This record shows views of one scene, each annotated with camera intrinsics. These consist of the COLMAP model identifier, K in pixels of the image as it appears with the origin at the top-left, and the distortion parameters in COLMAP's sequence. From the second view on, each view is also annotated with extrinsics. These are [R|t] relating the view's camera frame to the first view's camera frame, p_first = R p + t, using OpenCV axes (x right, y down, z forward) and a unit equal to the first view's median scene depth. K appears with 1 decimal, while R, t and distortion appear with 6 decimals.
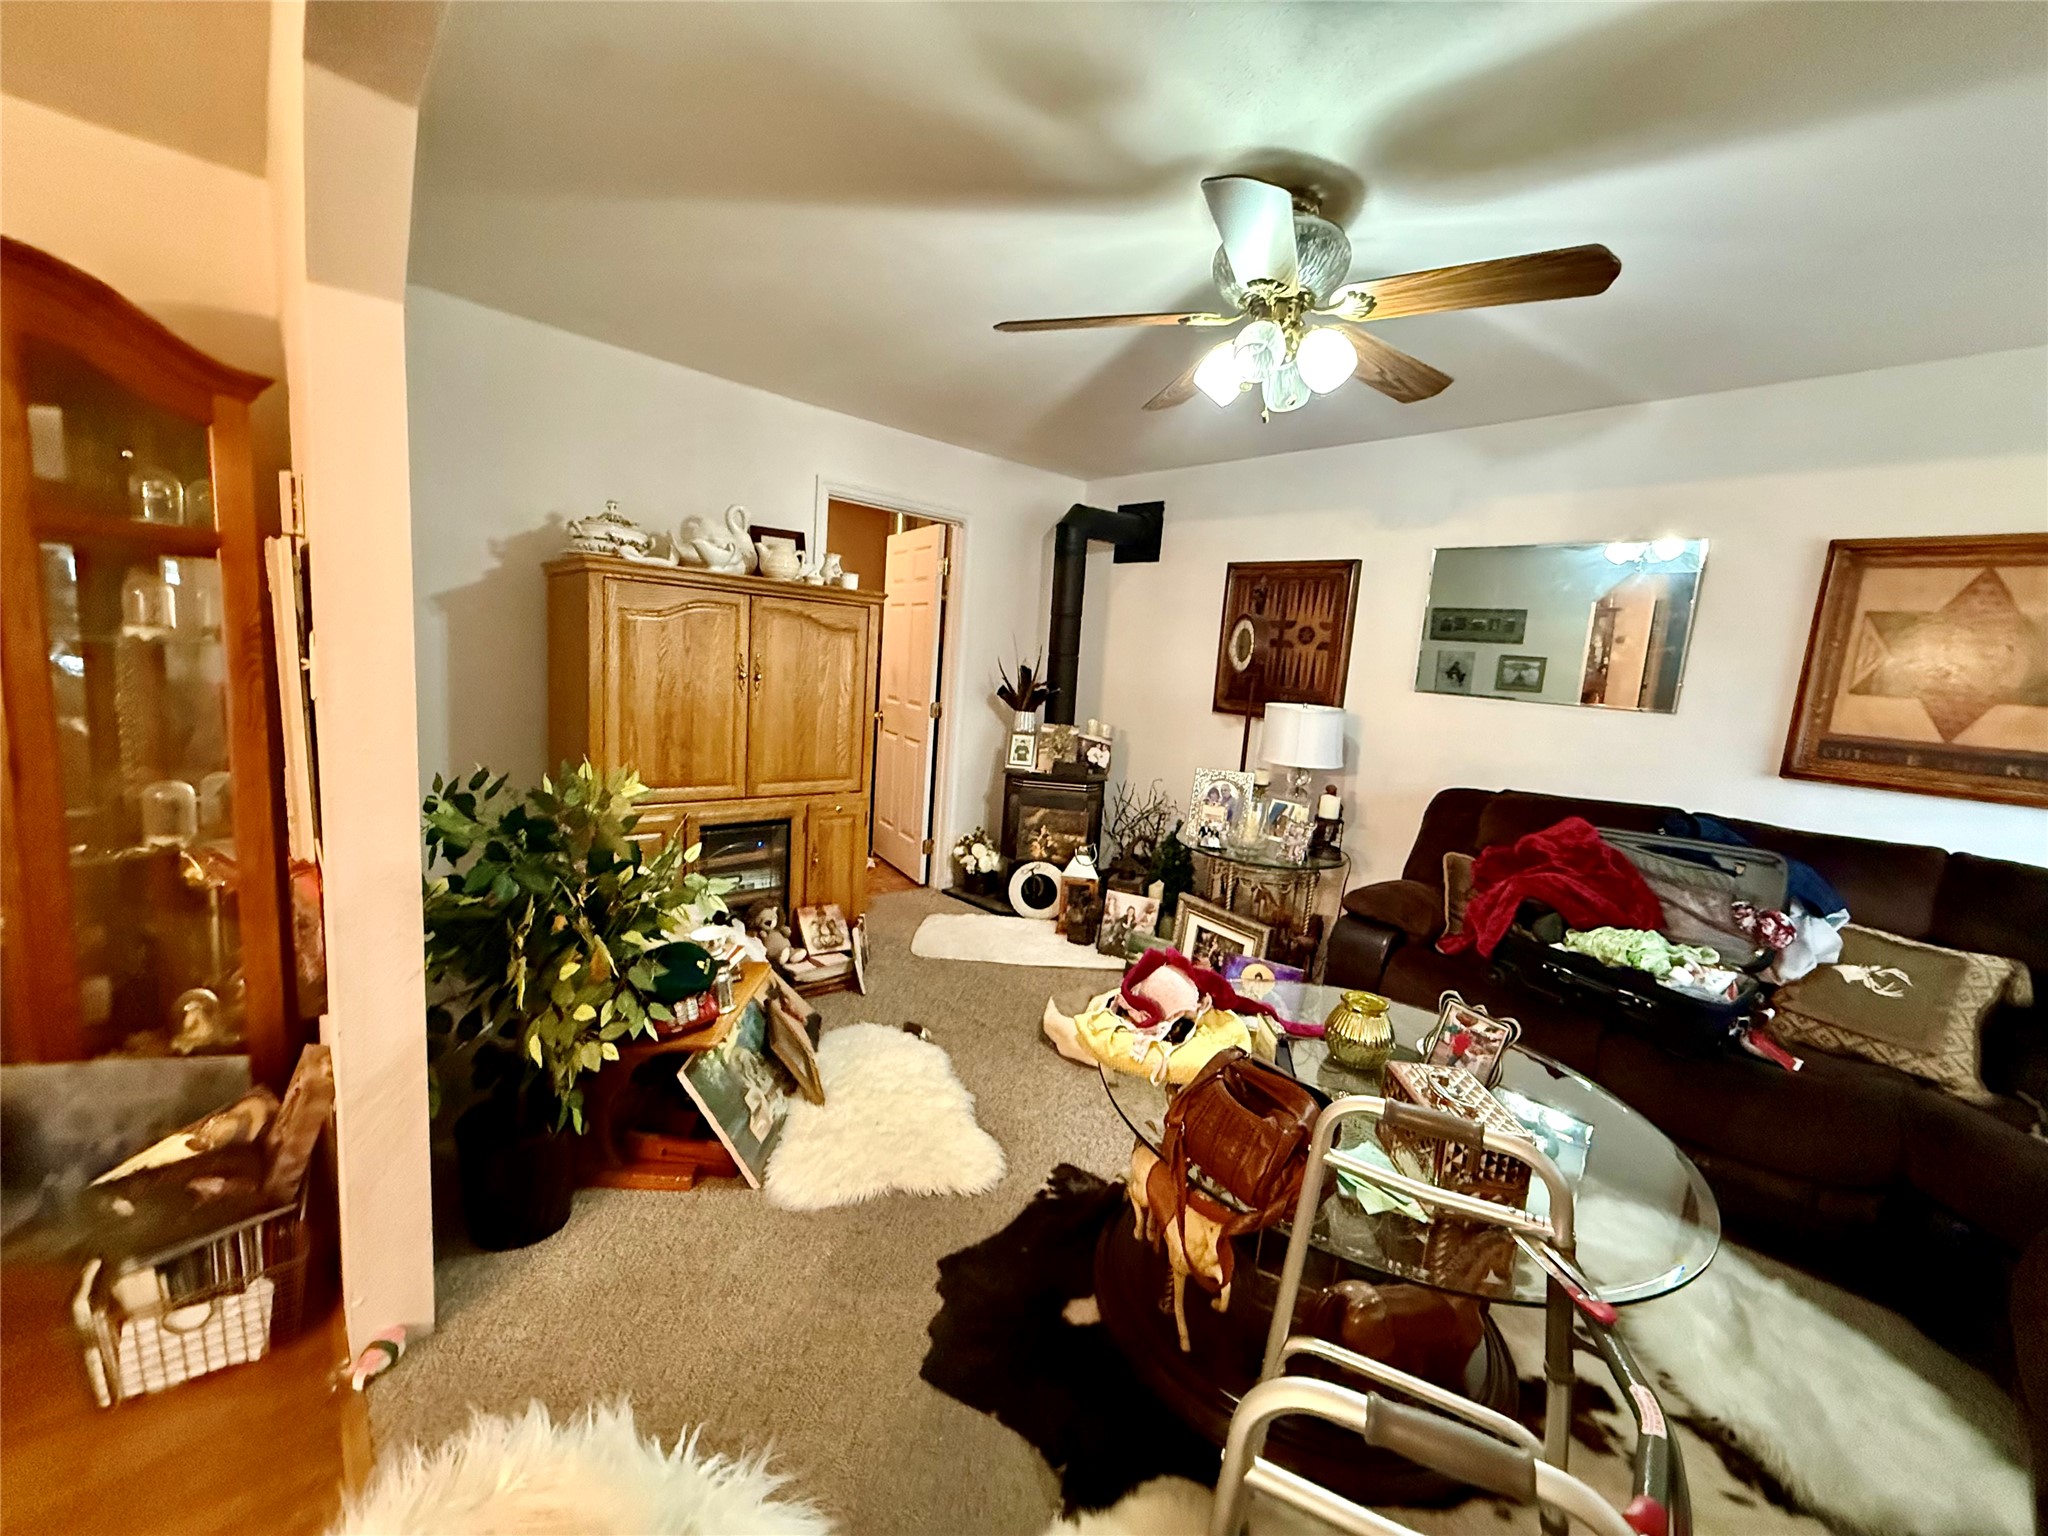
lens RADIAL K [[827.2, 0, 1014.6], [0, 827.2, 769.6], [0, 0, 1]] dist [0.010501, -0.000129]
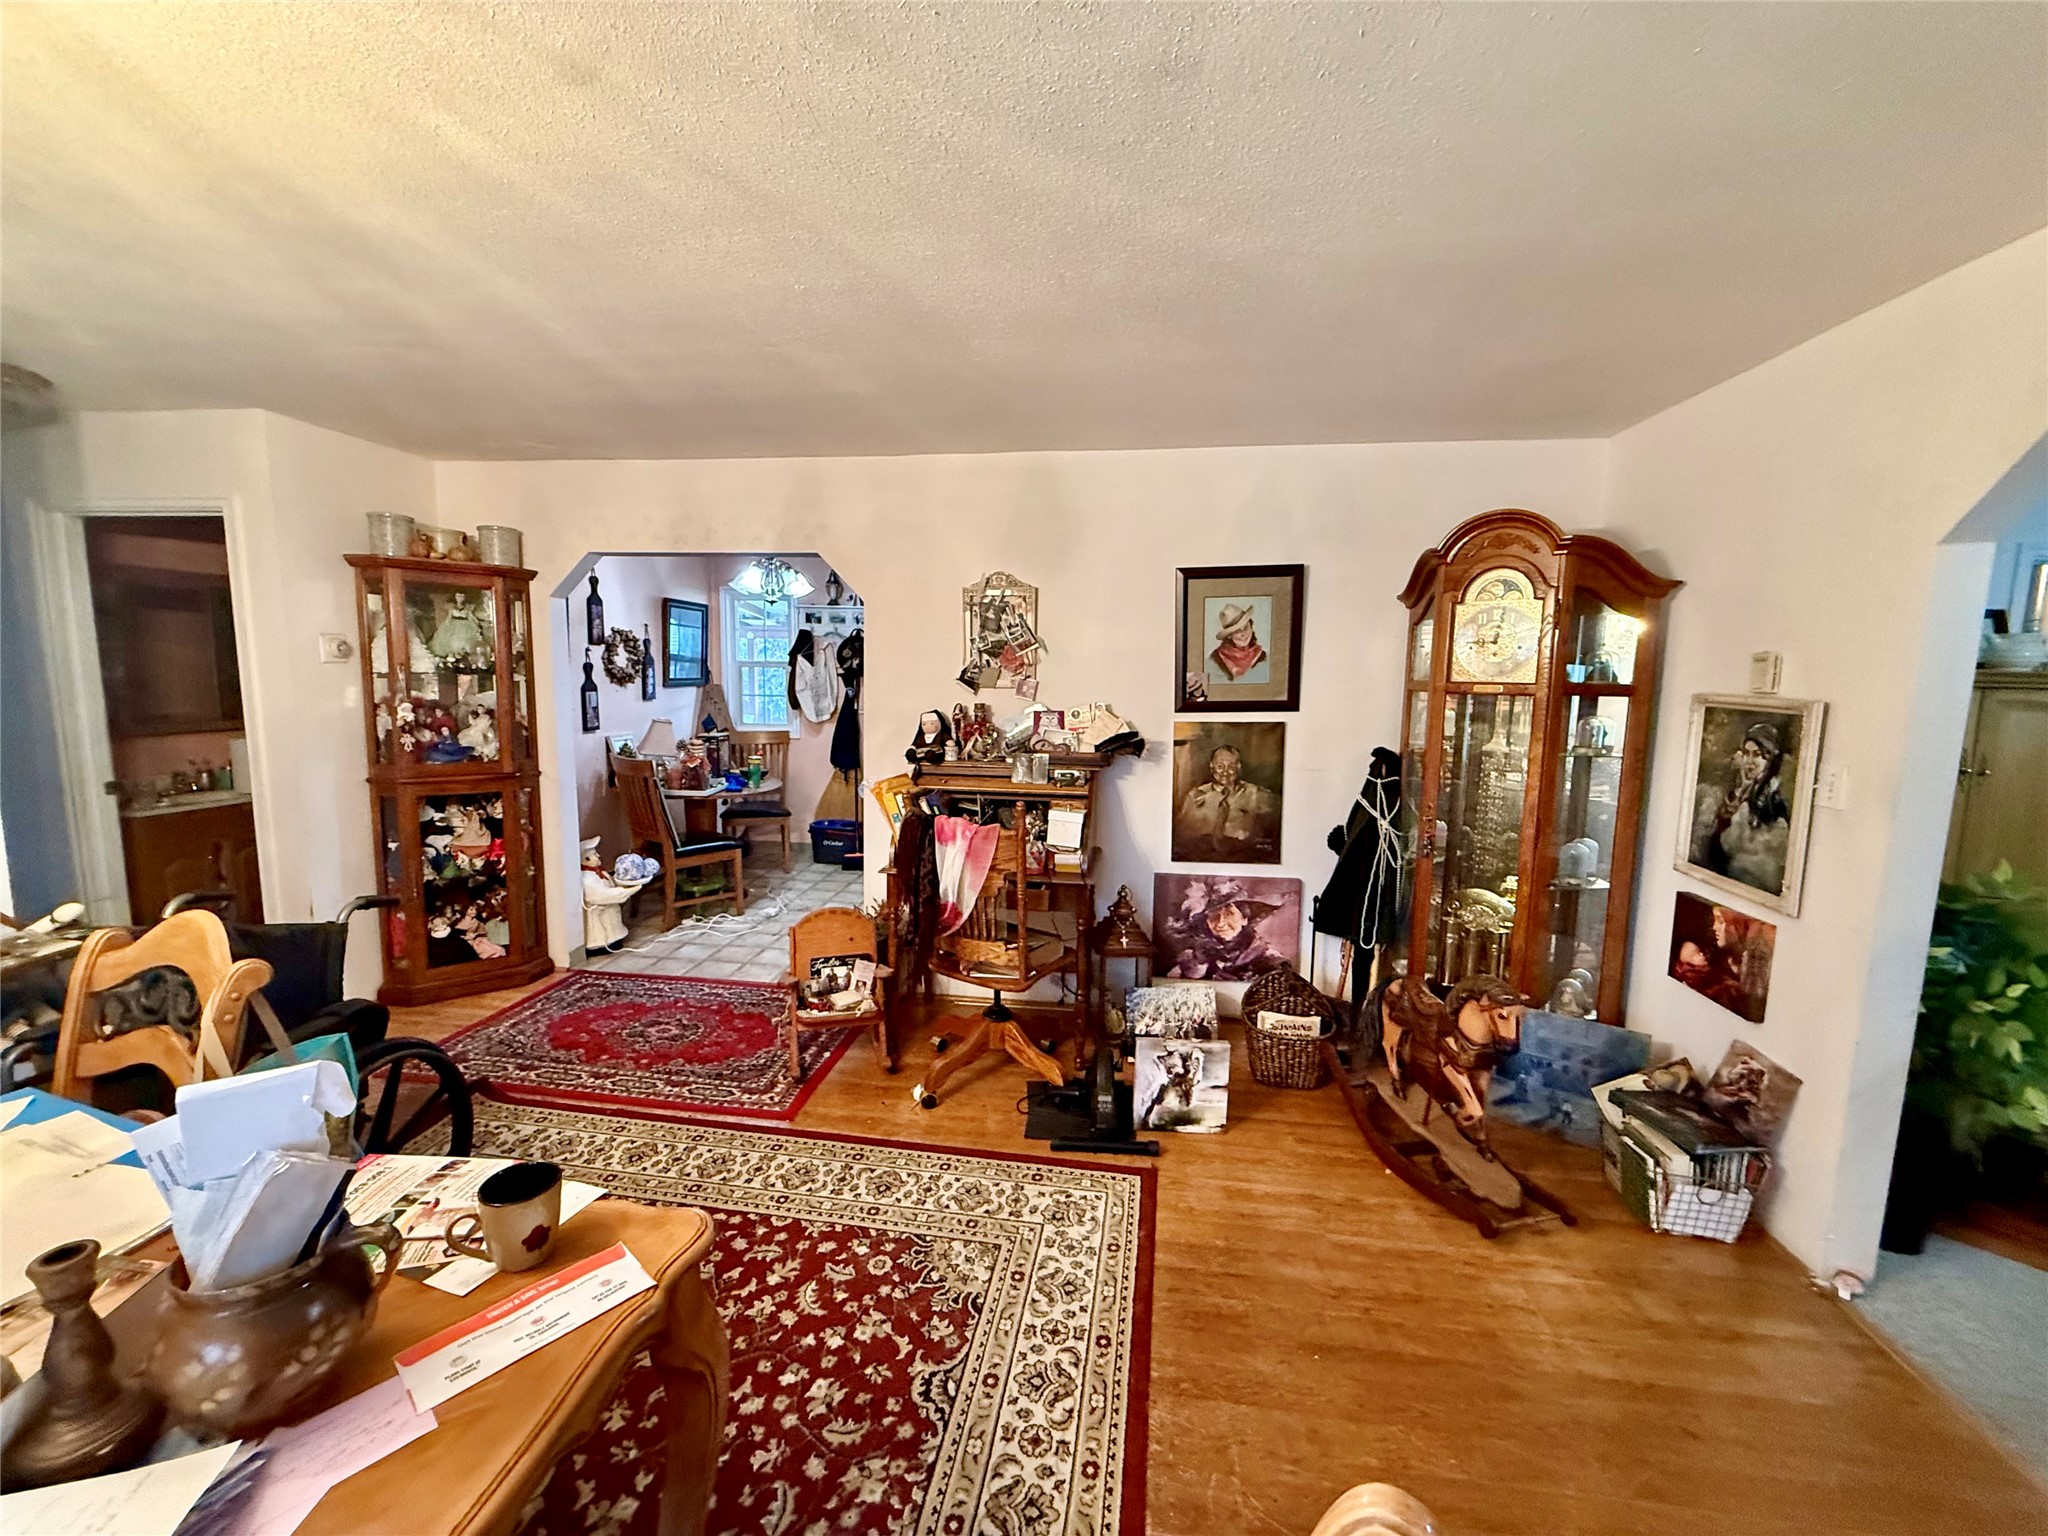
lens RADIAL K [[827.2, 0, 1014.6], [0, 827.2, 769.6], [0, 0, 1]] dist [0.010501, -0.000129]
pose [[0.654070, 0.033895, -0.755674, -0.607760], [-0.076336, 0.996853, -0.021360, -0.014329], [0.752572, 0.071656, 0.654600, -0.971479]]
